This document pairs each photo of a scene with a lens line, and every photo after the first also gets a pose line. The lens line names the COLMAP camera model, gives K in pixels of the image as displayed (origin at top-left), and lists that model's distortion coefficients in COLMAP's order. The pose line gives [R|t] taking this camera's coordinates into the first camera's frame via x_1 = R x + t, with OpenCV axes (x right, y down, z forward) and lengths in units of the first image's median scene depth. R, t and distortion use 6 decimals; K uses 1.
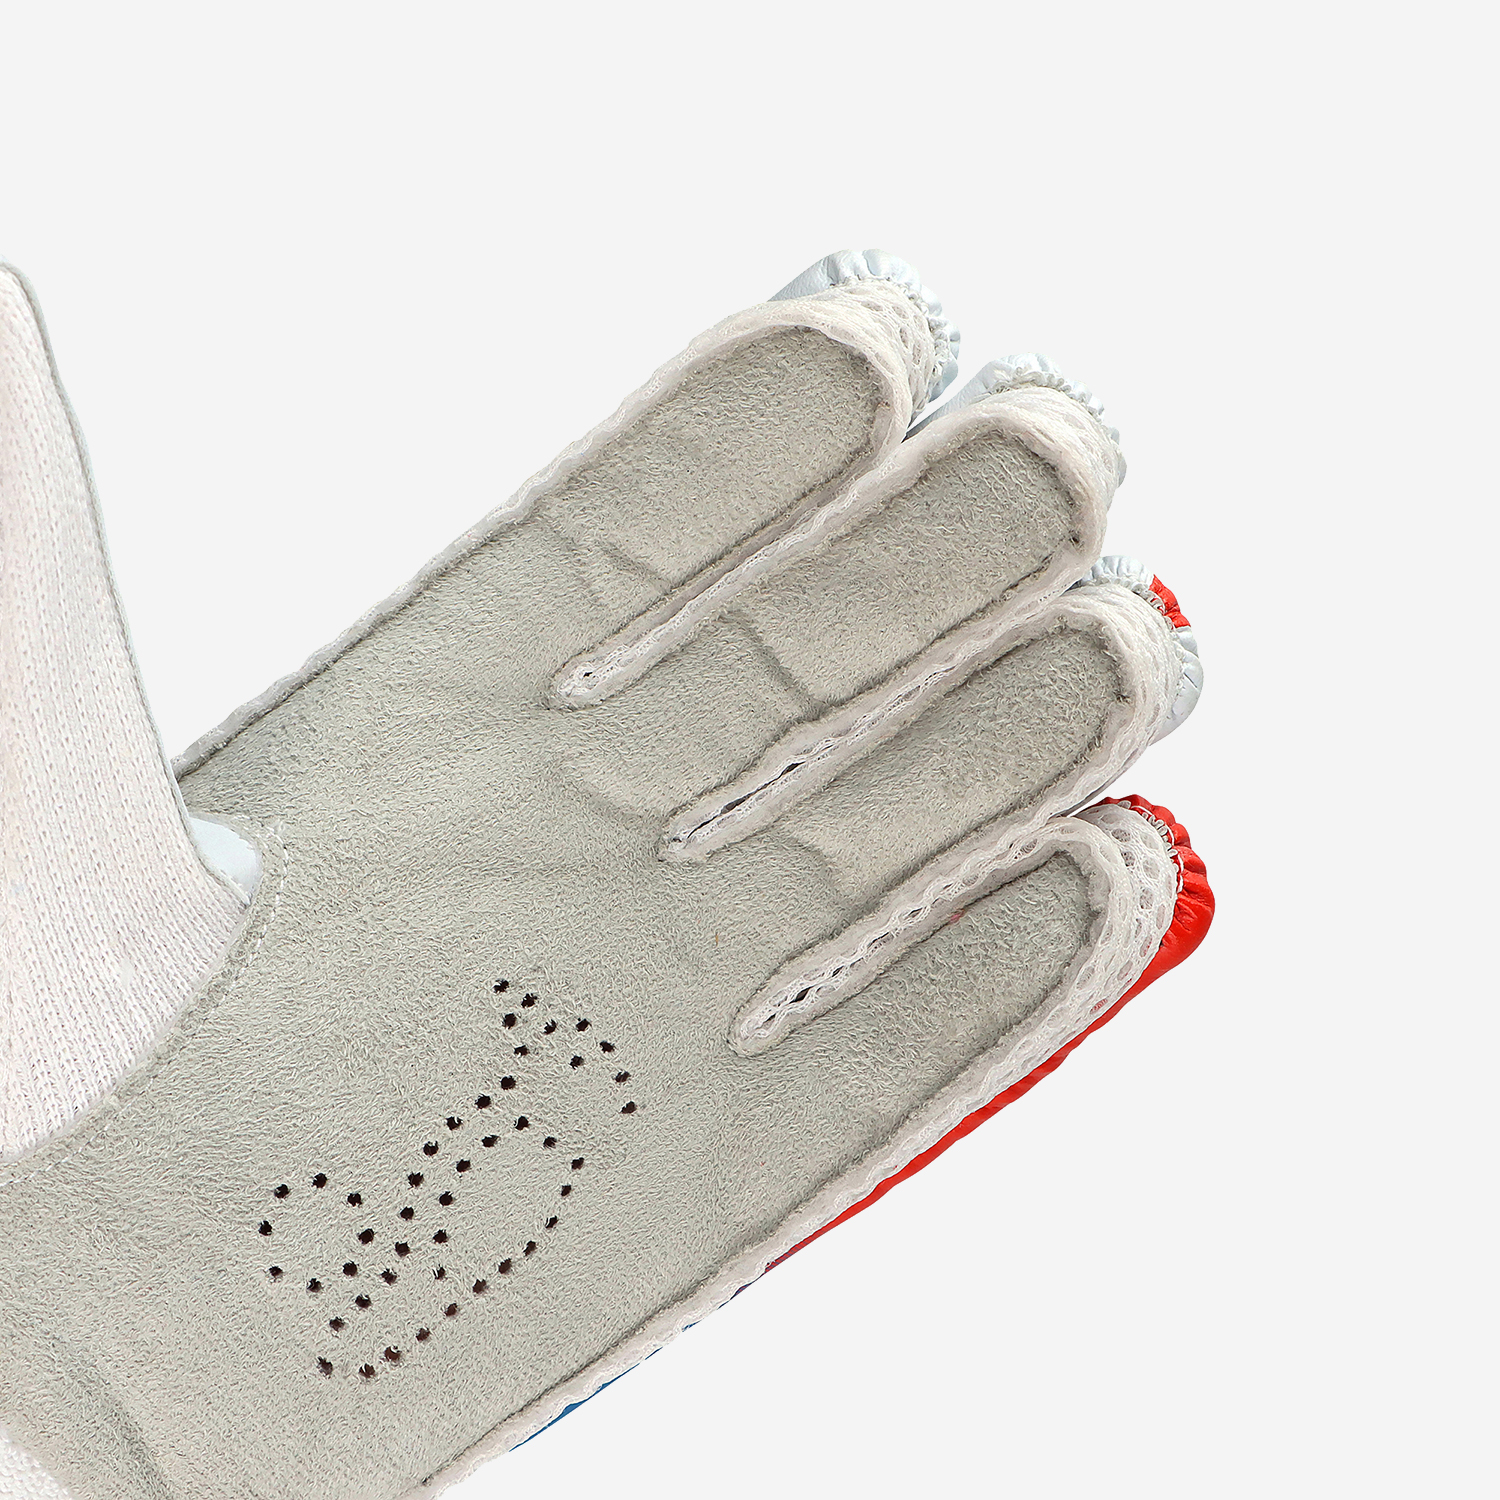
lens RADIAL K [[3550.3, 0, 750.0], [0, 3550.3, 750.0], [0, 0, 1]] dist [-0.218961, 0.512736]
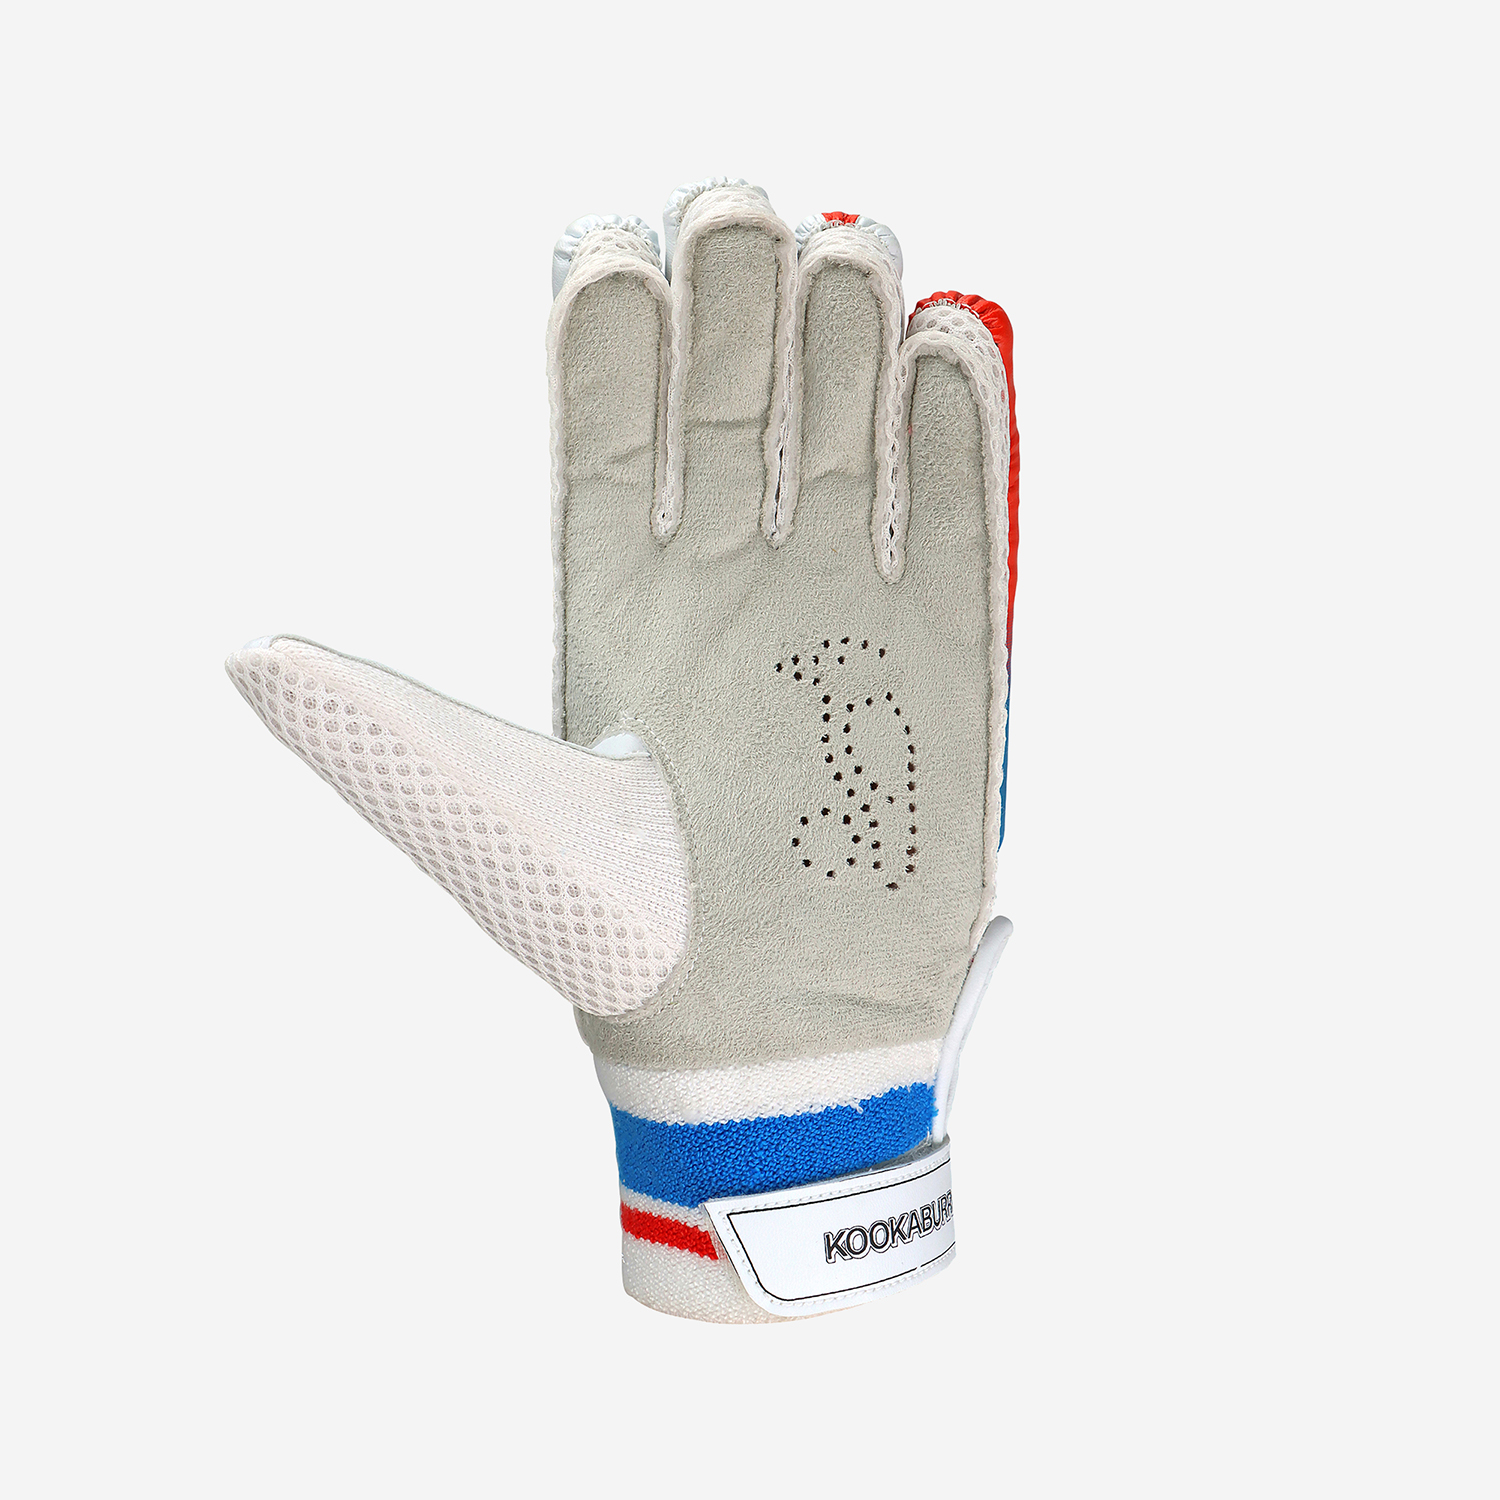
lens RADIAL K [[3550.3, 0, 750.0], [0, 3550.3, 750.0], [0, 0, 1]] dist [-0.218961, 0.512736]
pose [[0.610918, -0.789933, -0.052767, -0.020079], [0.791688, 0.609304, 0.044483, 0.004157], [-0.002987, -0.068950, 0.997616, -0.703131]]
